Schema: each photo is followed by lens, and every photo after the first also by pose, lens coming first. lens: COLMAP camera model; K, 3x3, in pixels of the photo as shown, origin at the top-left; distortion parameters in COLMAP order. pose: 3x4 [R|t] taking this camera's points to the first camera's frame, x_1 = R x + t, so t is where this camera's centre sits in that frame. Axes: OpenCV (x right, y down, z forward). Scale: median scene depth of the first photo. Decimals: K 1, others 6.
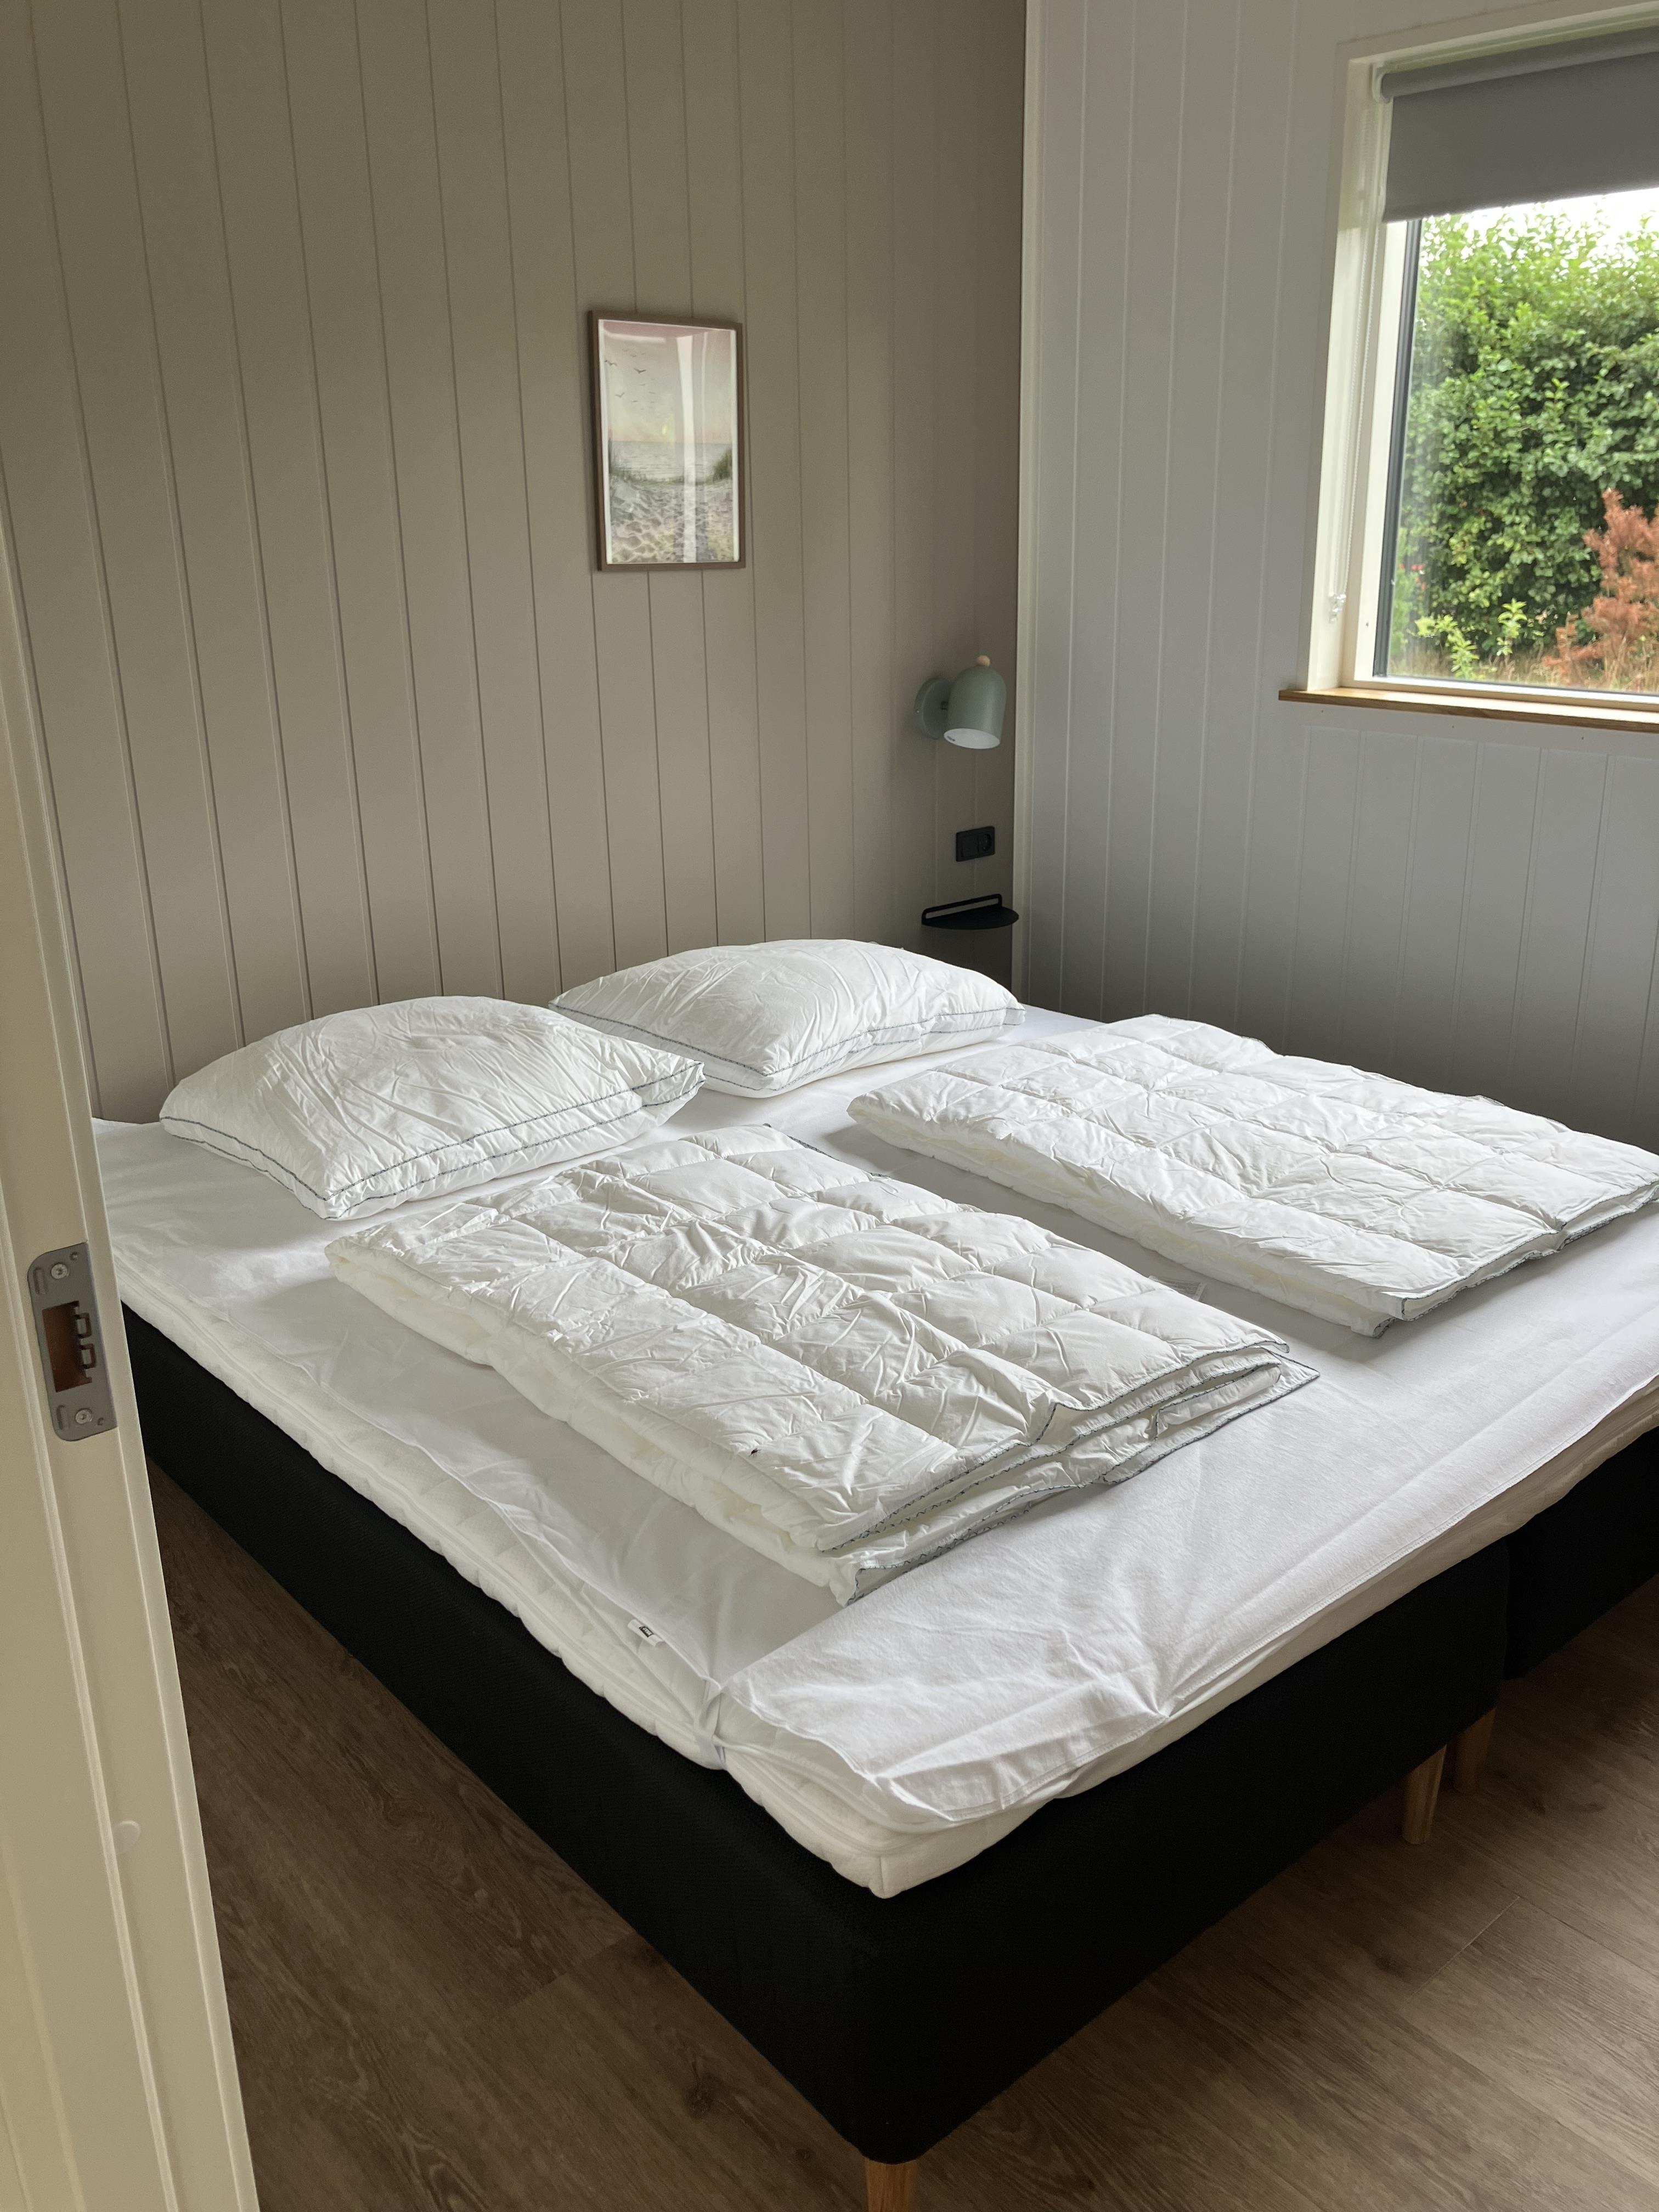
lens RADIAL K [[1819.3, 0, 829.5], [0, 1819.3, 1106.0], [0, 0, 1]] dist [-0.004447, -0.004133]
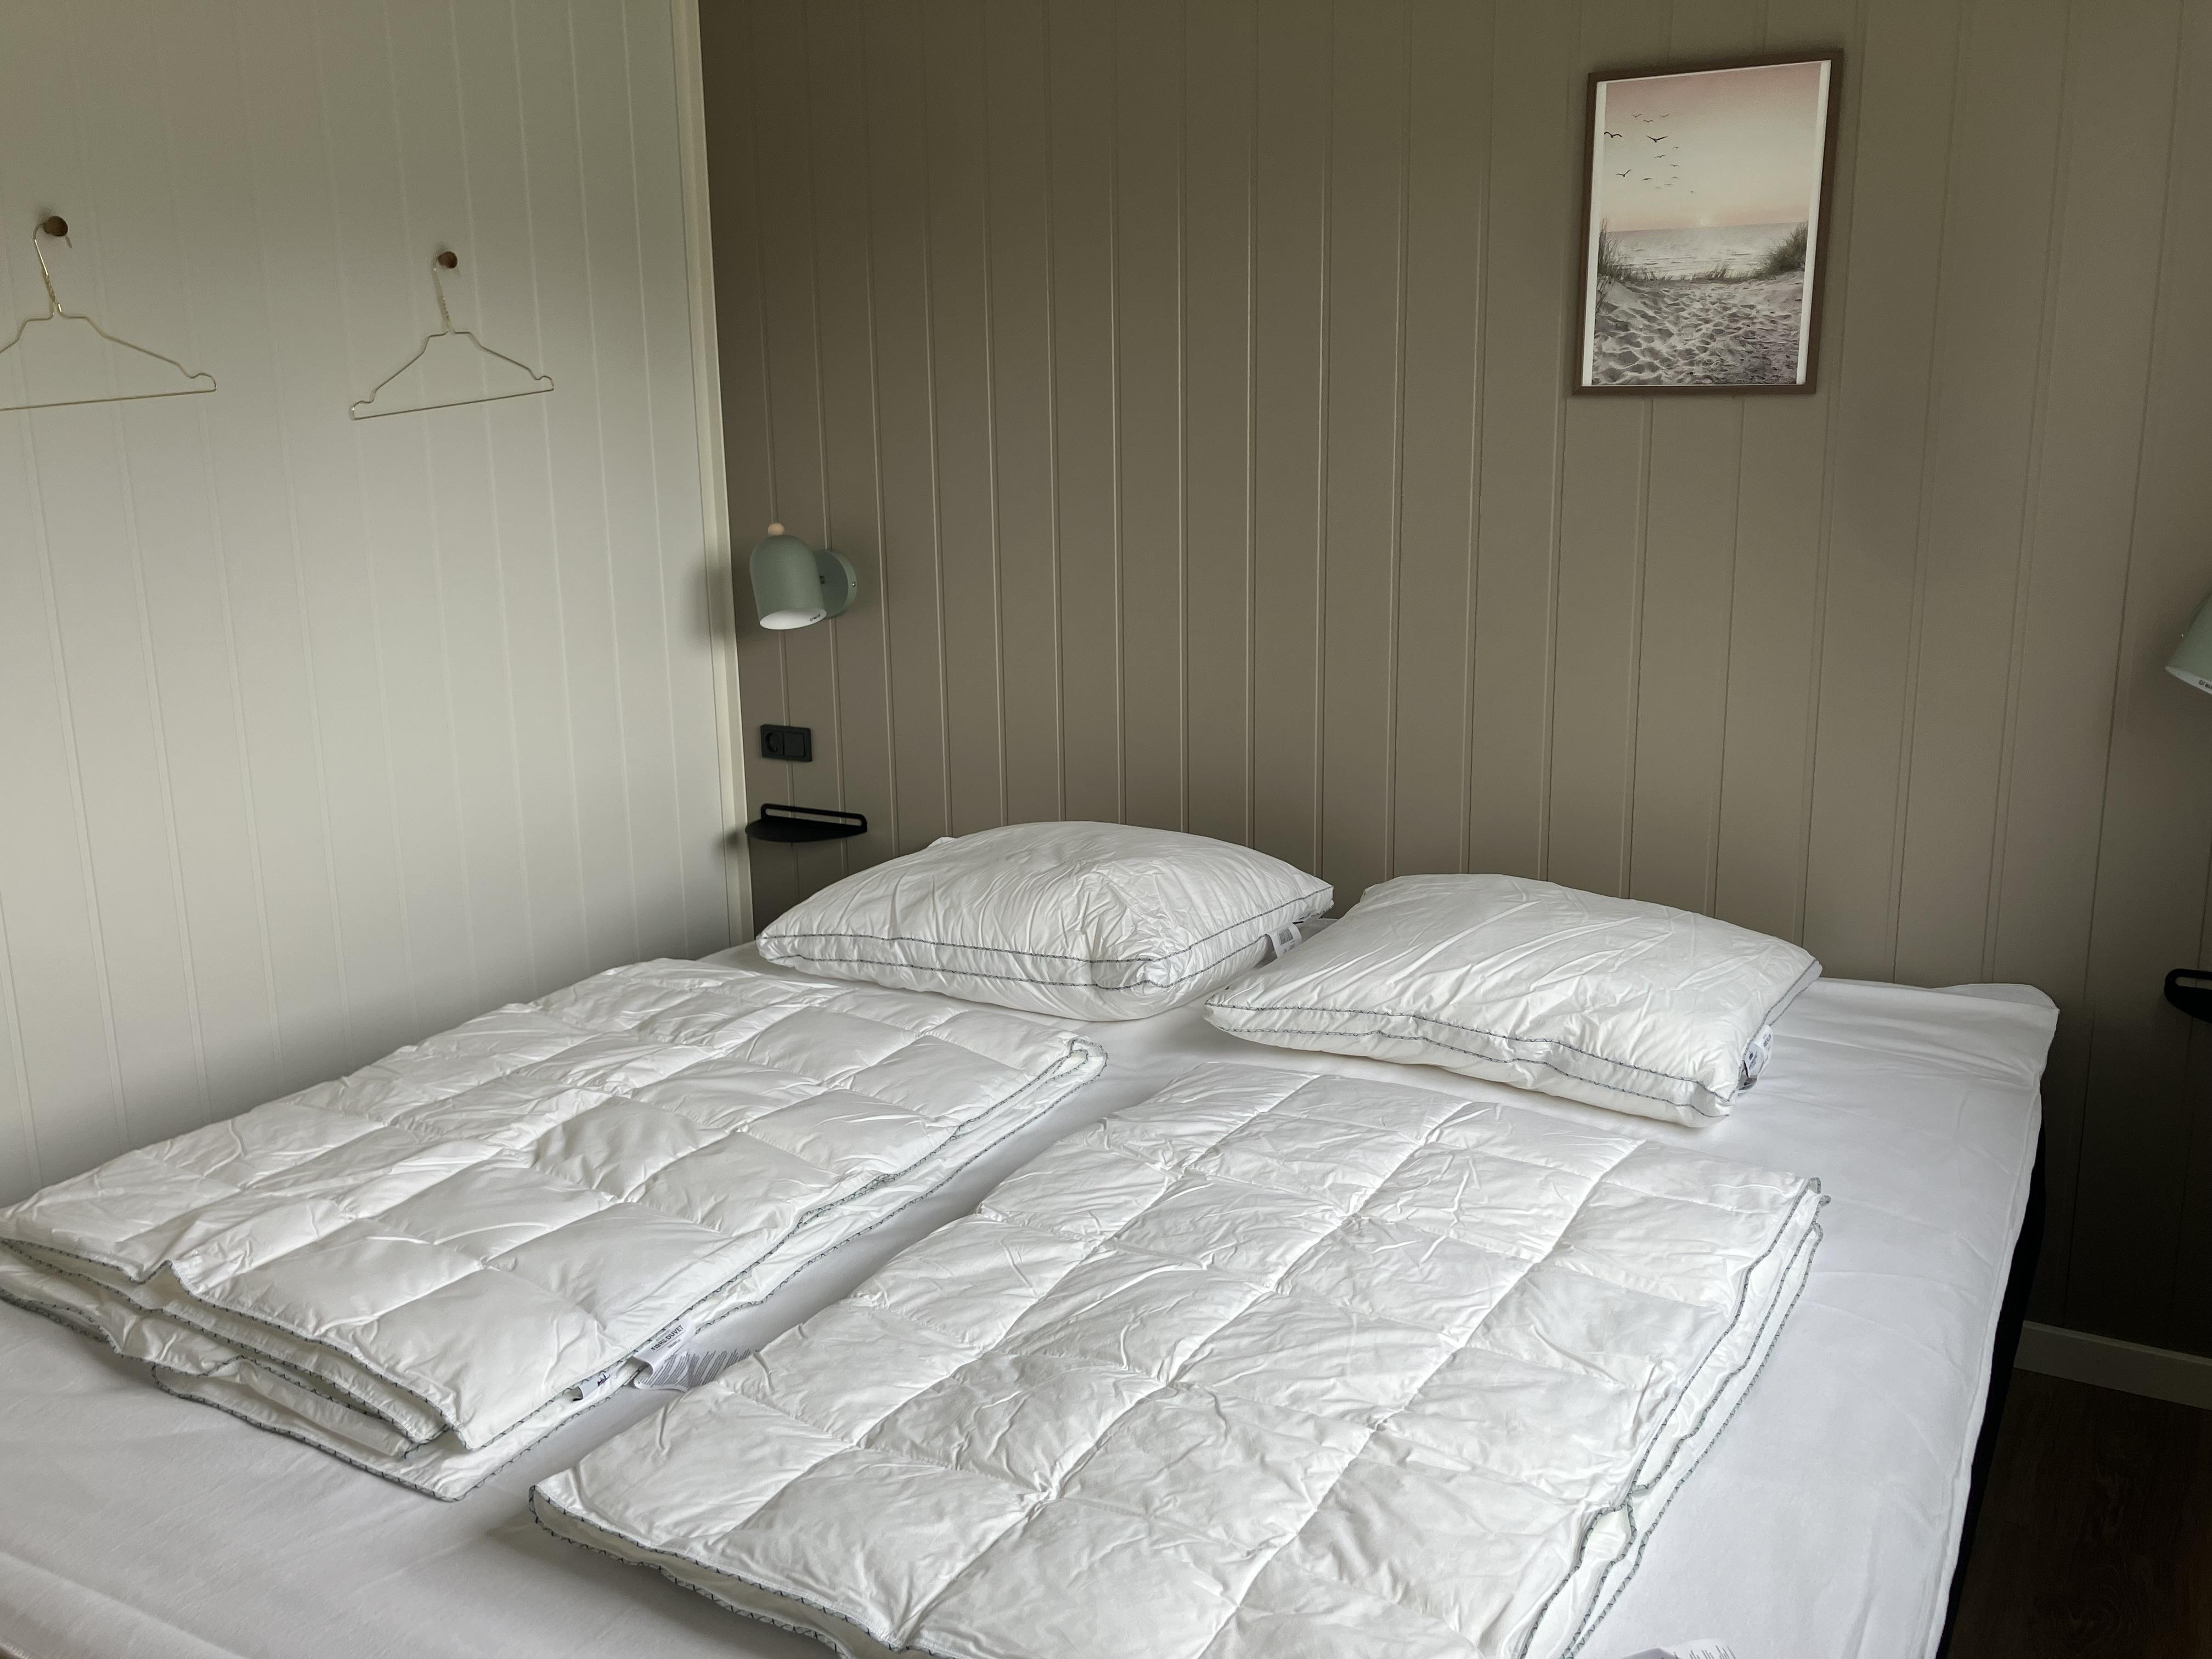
lens RADIAL K [[1748.3, 0, 1106.0], [0, 1748.3, 829.5], [0, 0, 1]] dist [-0.006100, -0.004184]
pose [[0.342576, 0.216378, -0.914233, 0.546935], [-0.290897, 0.949724, 0.115775, -0.142773], [0.893320, 0.226286, 0.388296, 0.563834]]
